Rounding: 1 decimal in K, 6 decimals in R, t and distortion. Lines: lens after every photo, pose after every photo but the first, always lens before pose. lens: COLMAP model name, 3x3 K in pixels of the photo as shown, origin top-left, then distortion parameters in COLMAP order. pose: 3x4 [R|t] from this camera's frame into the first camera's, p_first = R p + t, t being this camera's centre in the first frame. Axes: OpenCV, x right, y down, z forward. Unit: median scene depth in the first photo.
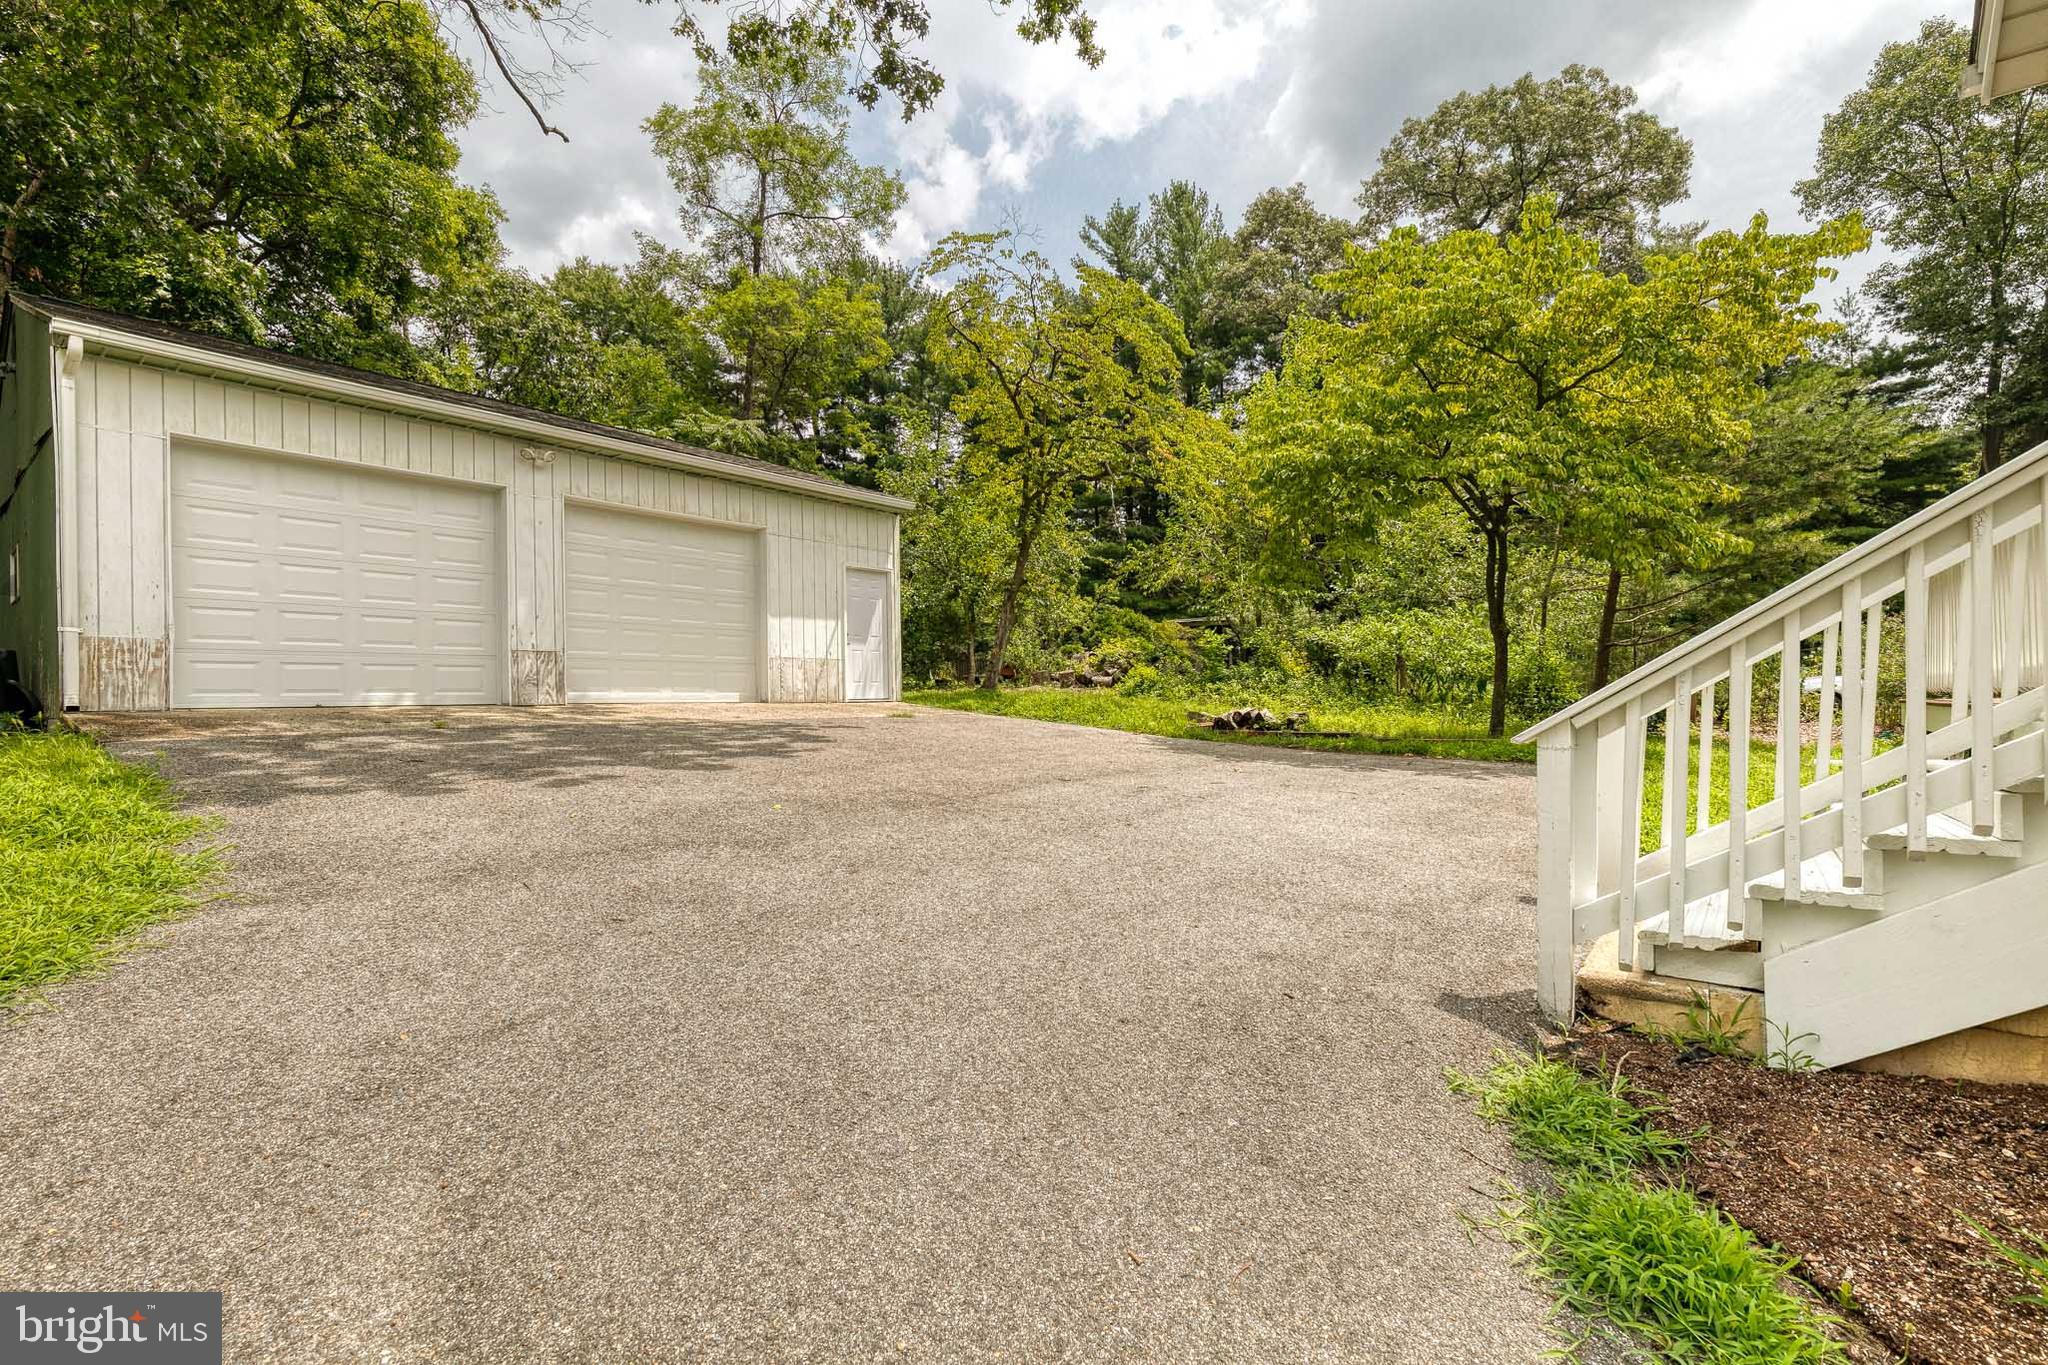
lens RADIAL K [[929.9, 0, 1042.5], [0, 929.9, 692.9], [0, 0, 1]] dist [0.009526, -0.001003]
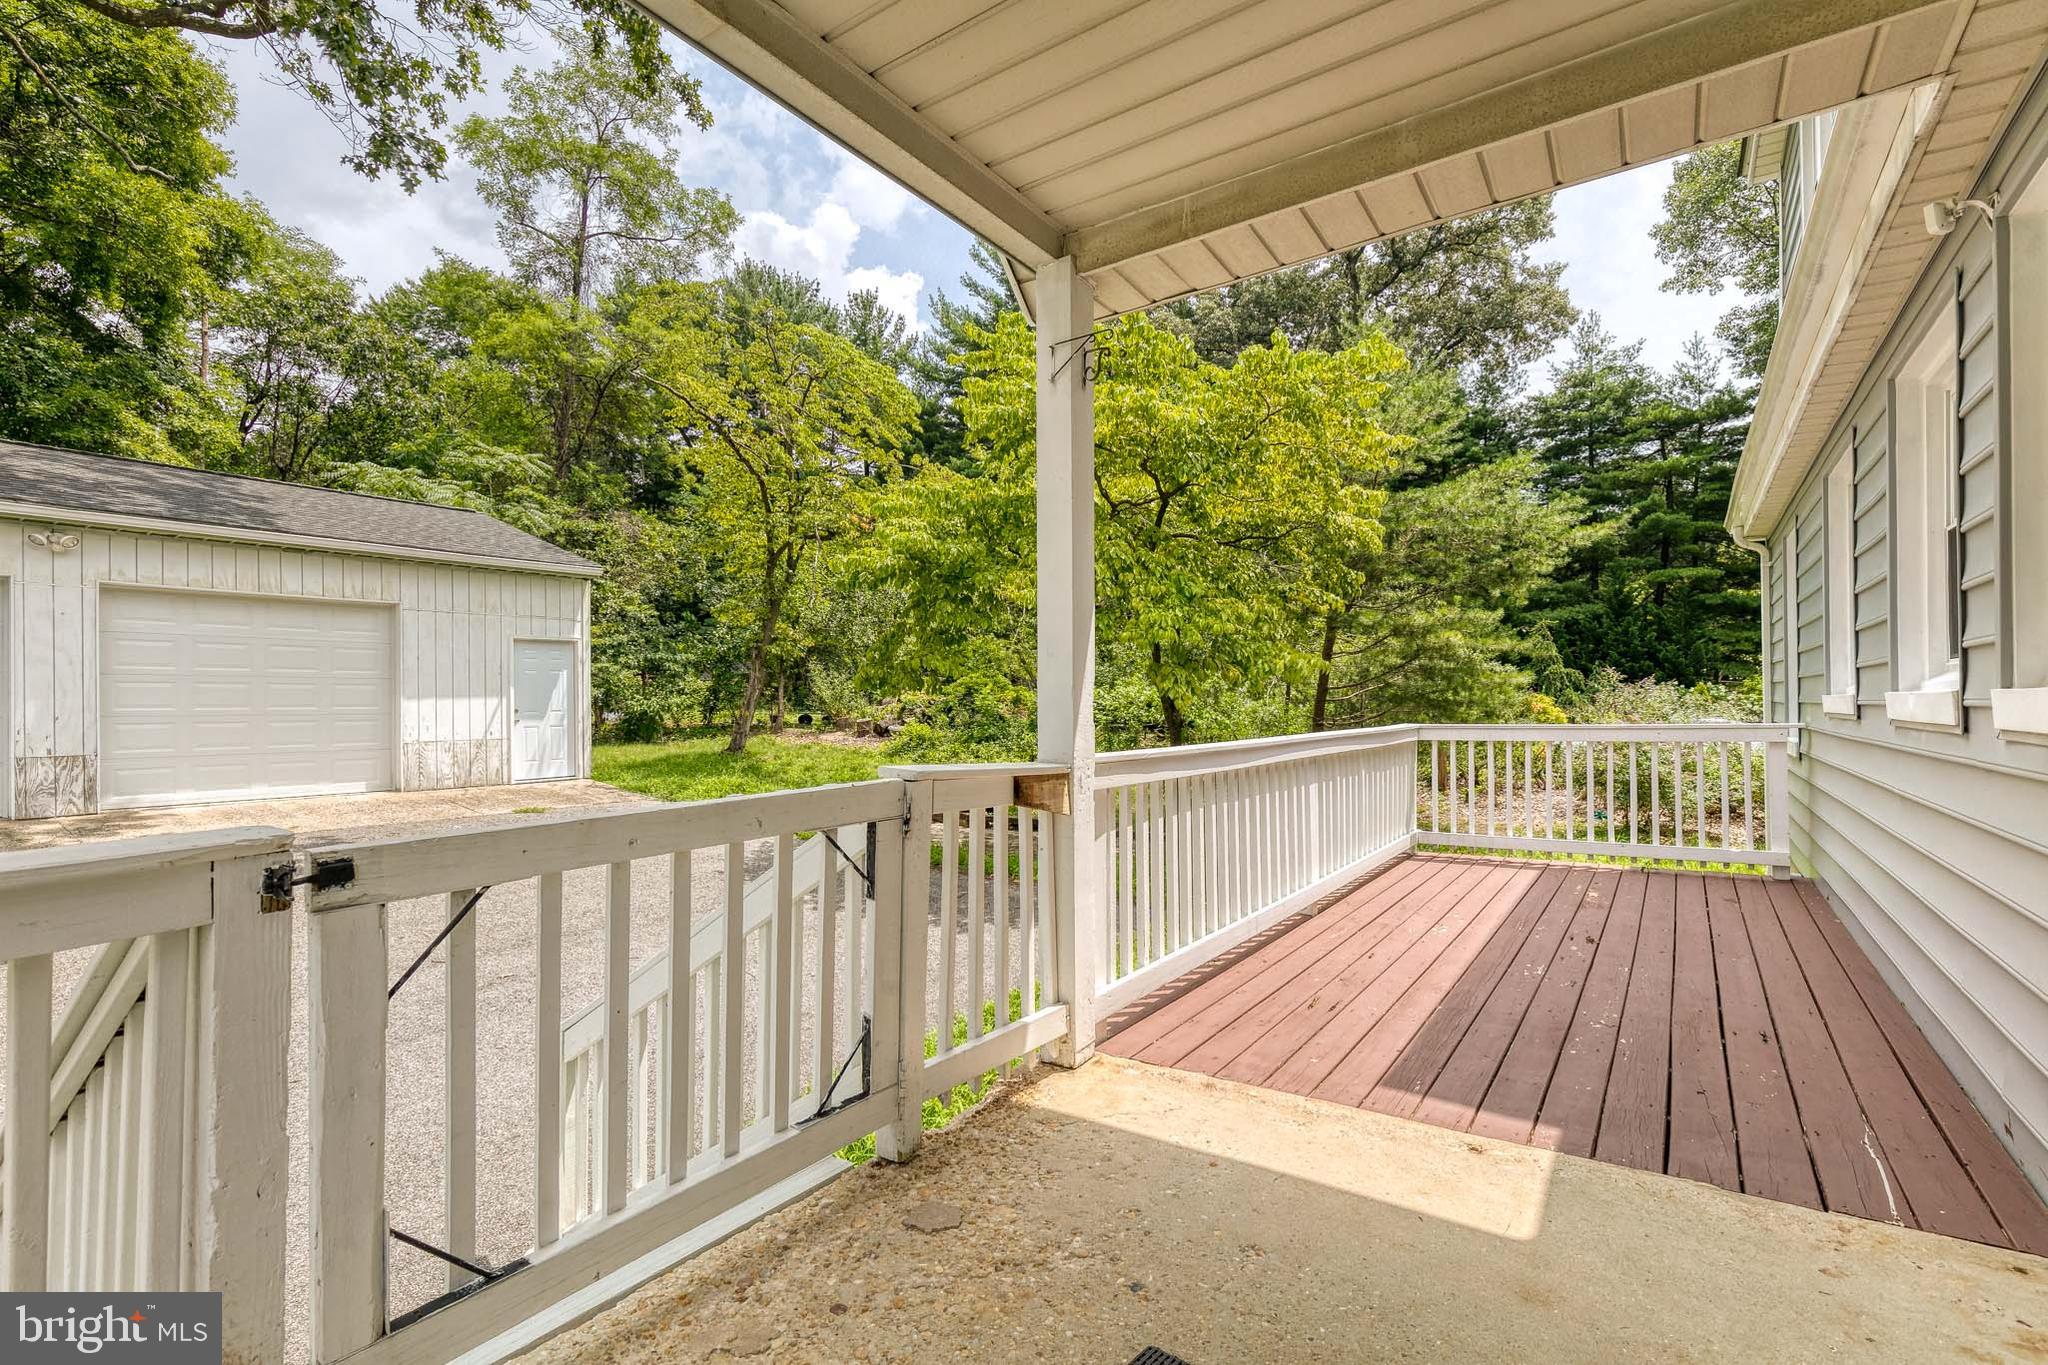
lens RADIAL K [[926.6, 0, 1039.0], [0, 926.6, 692.0], [0, 0, 1]] dist [0.004567, -0.000322]
pose [[0.999113, 0.007012, 0.041530, 0.134616], [-0.006922, 0.999973, -0.002323, -0.040692], [-0.041545, 0.002033, 0.999135, 0.022691]]
